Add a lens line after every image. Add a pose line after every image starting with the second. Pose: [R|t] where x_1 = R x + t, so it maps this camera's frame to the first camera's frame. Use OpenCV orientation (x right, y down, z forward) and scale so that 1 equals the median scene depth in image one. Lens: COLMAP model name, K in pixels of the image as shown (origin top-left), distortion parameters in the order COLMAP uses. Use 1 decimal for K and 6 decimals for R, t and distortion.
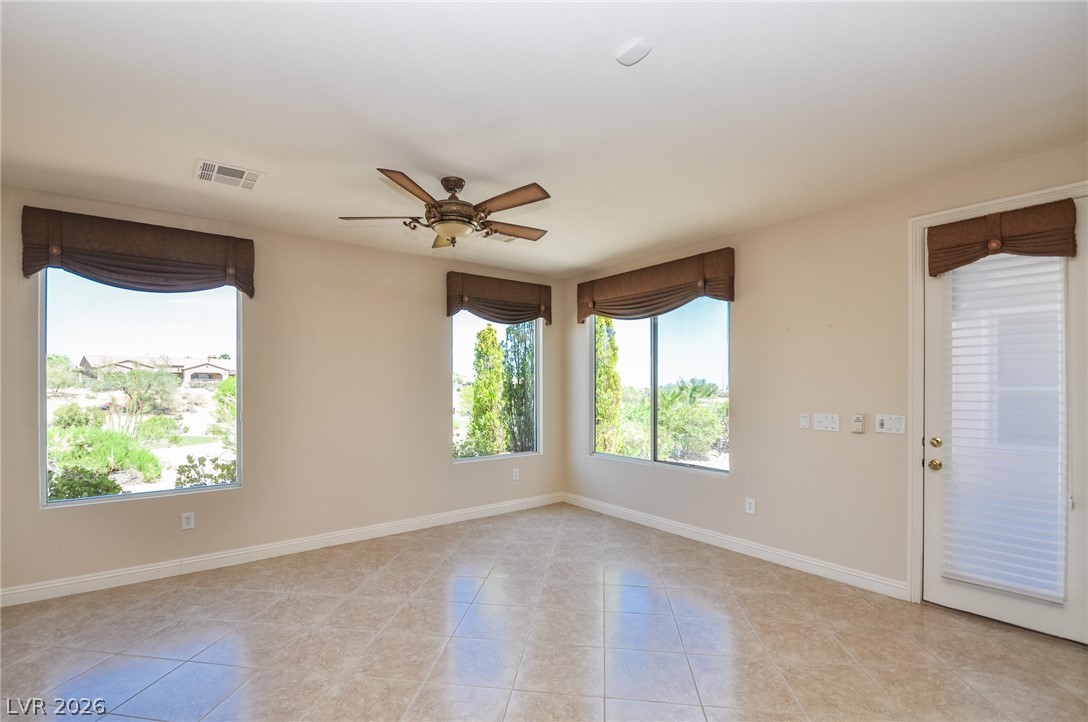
lens RADIAL K [[485.0, 0, 519.5], [0, 485.0, 395.5], [0, 0, 1]] dist [-0.013816, -0.001377]
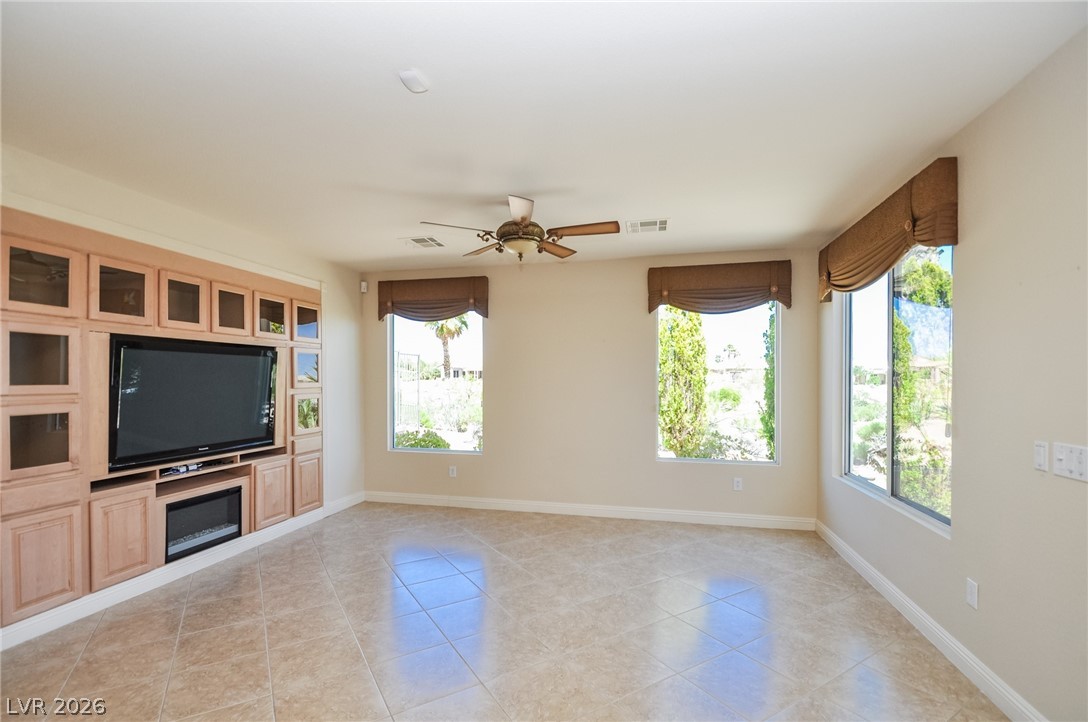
lens RADIAL K [[485.0, 0, 544.9], [0, 485.0, 380.1], [0, 0, 1]] dist [-0.013816, -0.001377]
pose [[0.633876, 0.004176, -0.773423, 0.512217], [-0.017976, 0.999795, -0.009335, -0.010545], [0.773226, 0.019820, 0.633821, 0.207066]]
